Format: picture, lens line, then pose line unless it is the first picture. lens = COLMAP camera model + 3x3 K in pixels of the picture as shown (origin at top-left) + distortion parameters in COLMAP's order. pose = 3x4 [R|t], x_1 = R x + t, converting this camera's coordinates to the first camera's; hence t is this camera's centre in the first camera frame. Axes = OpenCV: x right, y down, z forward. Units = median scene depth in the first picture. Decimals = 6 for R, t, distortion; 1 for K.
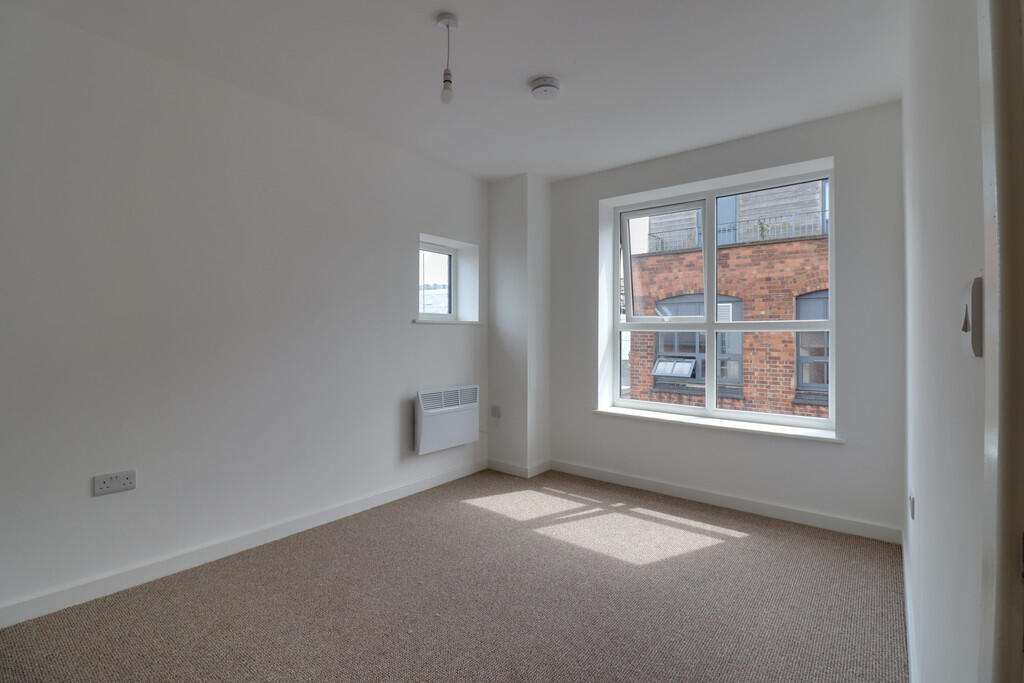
lens RADIAL K [[475.0, 0, 515.3], [0, 475.0, 331.3], [0, 0, 1]] dist [-0.000215, -0.000190]
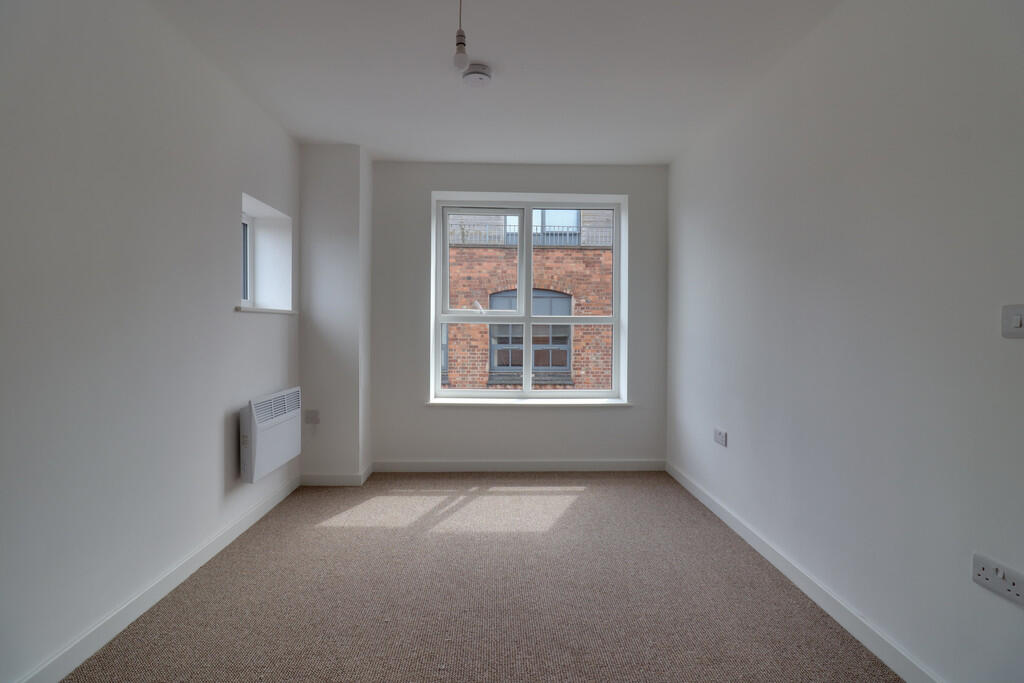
lens RADIAL K [[475.0, 0, 515.3], [0, 475.0, 331.3], [0, 0, 1]] dist [-0.000215, -0.000190]
pose [[0.763269, -0.005021, 0.646062, -0.132393], [-0.006644, 0.999856, 0.015620, 0.000090], [-0.646047, -0.016215, 0.763125, 0.050218]]
